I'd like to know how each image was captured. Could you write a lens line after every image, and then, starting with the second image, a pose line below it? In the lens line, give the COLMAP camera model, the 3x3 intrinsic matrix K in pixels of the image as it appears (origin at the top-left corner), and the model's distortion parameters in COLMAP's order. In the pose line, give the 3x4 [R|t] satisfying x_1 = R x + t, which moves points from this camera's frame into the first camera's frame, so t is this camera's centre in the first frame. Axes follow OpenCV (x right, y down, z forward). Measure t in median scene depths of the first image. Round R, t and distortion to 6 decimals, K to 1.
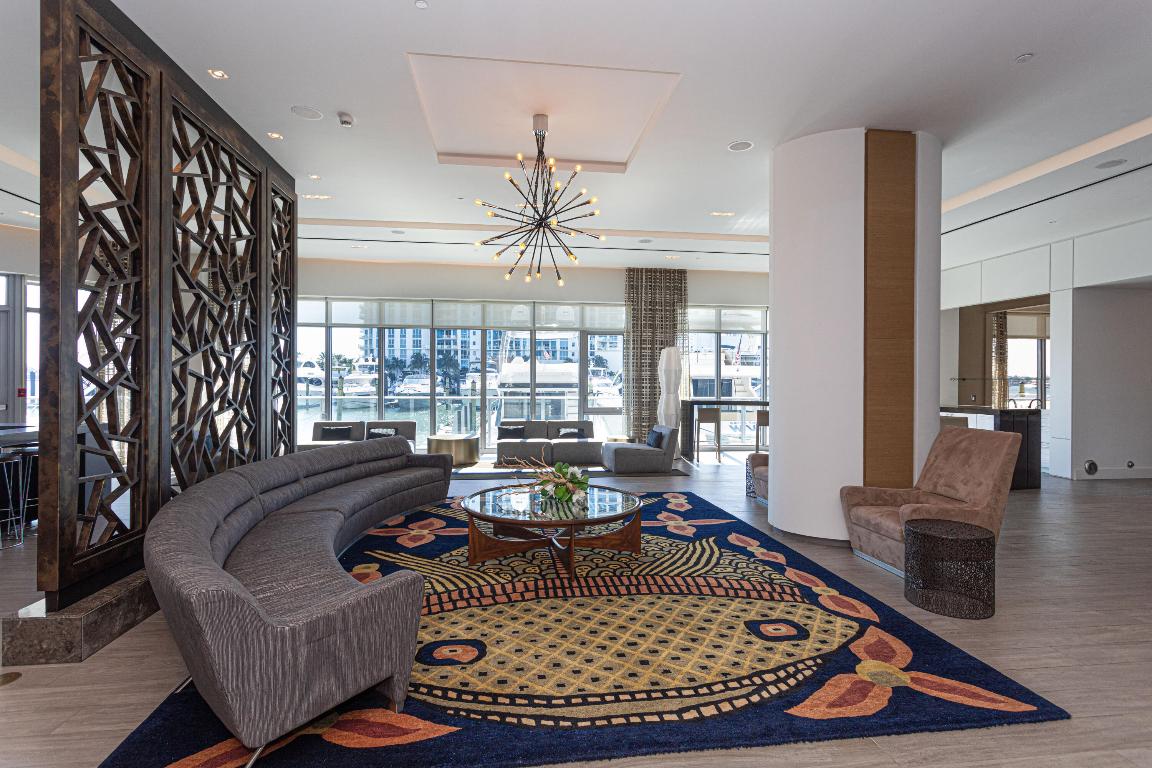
lens RADIAL K [[562.1, 0, 577.5], [0, 562.1, 385.9], [0, 0, 1]] dist [0.004875, -0.000054]
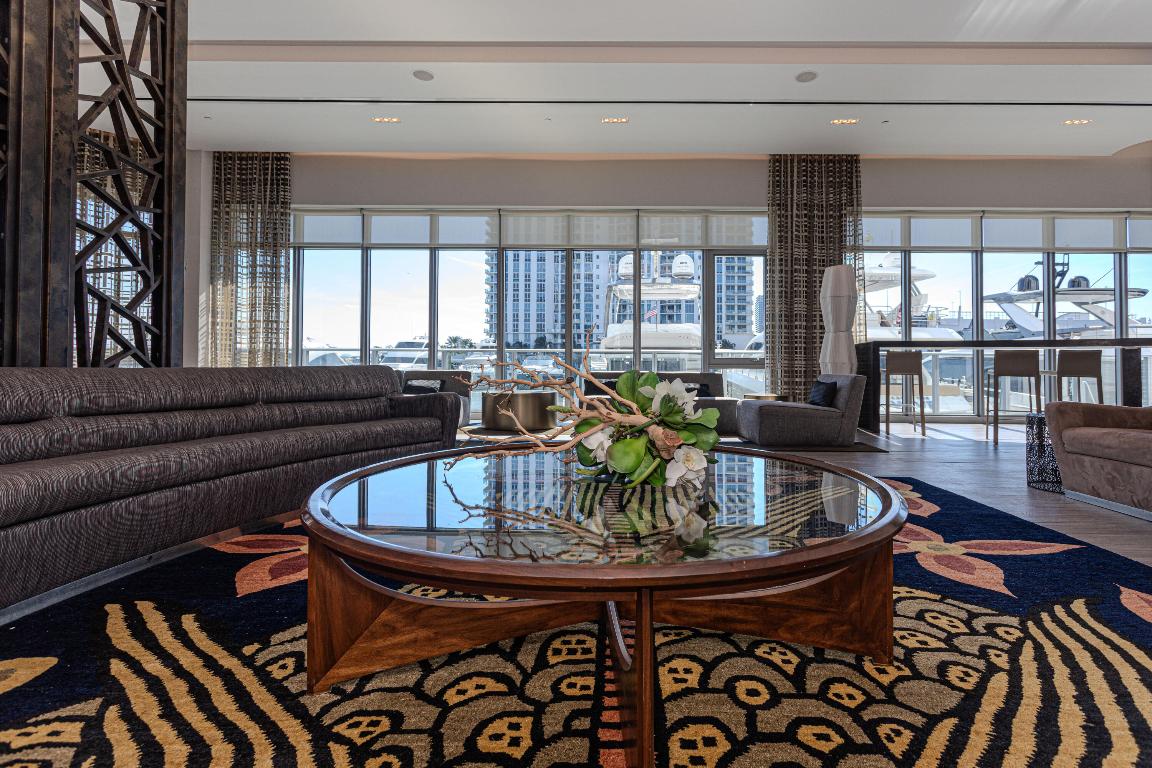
lens RADIAL K [[562.1, 0, 623.1], [0, 562.1, 359.6], [0, 0, 1]] dist [0.004875, -0.000054]
pose [[0.989762, -0.002993, -0.142697, 0.006479], [-0.000796, 0.999649, -0.026486, 0.073339], [0.142726, 0.026328, 0.989412, 0.346946]]
